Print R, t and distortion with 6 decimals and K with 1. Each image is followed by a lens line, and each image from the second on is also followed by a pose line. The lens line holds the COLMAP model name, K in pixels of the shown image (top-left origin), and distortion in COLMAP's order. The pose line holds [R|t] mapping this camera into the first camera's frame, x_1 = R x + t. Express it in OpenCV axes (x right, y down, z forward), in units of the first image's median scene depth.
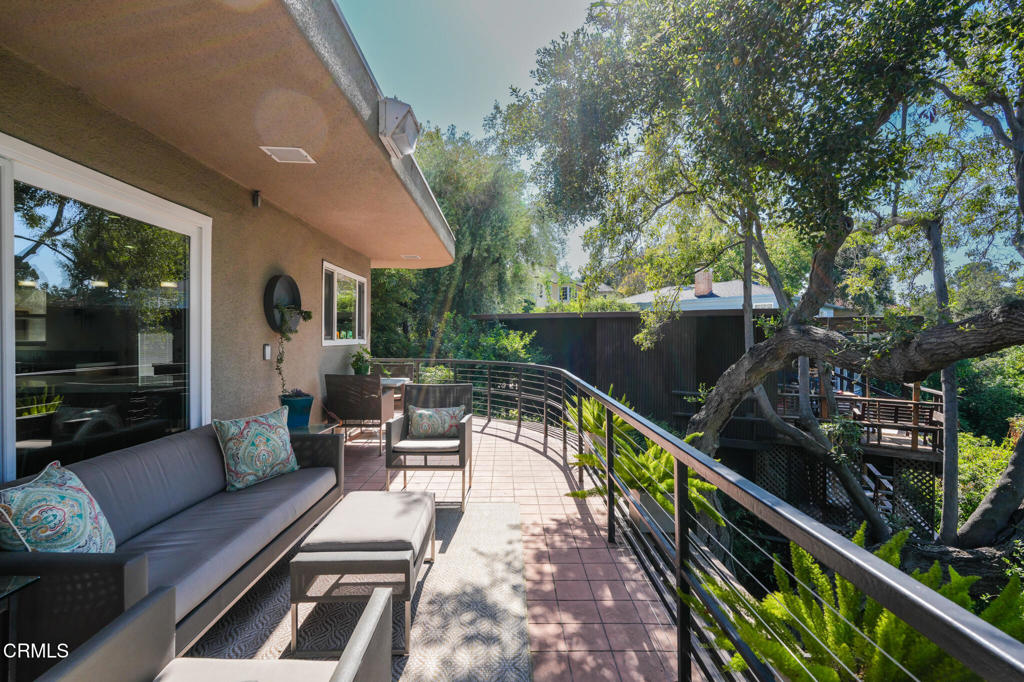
lens RADIAL K [[461.5, 0, 509.0], [0, 461.5, 344.9], [0, 0, 1]] dist [0.001889, 0.000013]
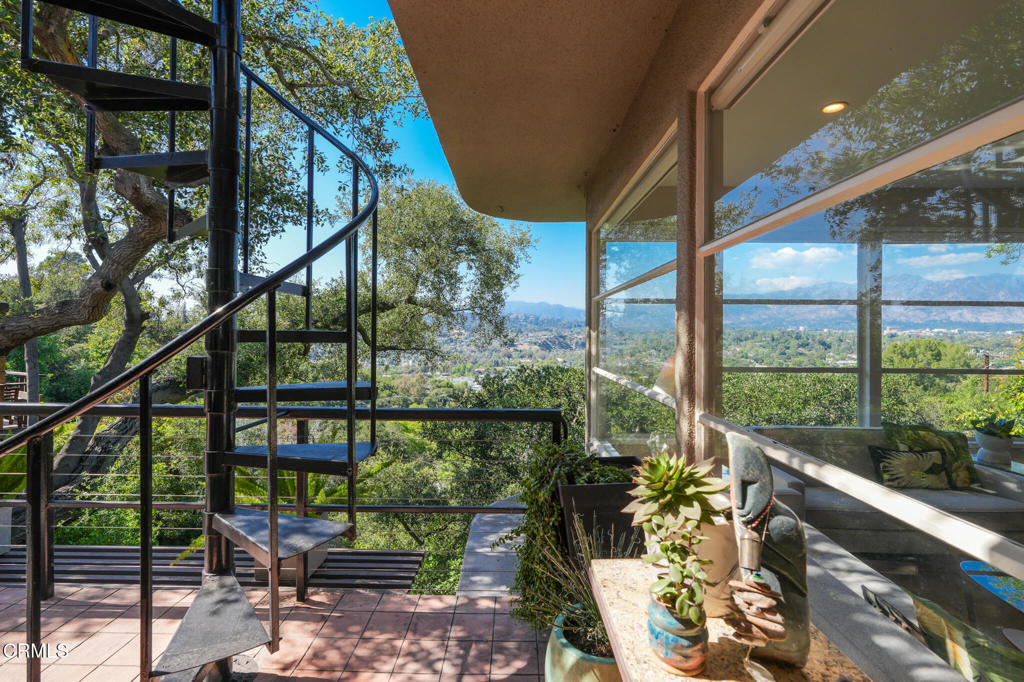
lens RADIAL K [[461.5, 0, 511.7], [0, 461.5, 335.3], [0, 0, 1]] dist [0.001889, 0.000013]
pose [[0.013010, -0.005740, 0.999899, -0.155920], [-0.001939, 0.999981, 0.005766, 0.003831], [-0.999913, -0.002014, 0.012999, -0.176062]]
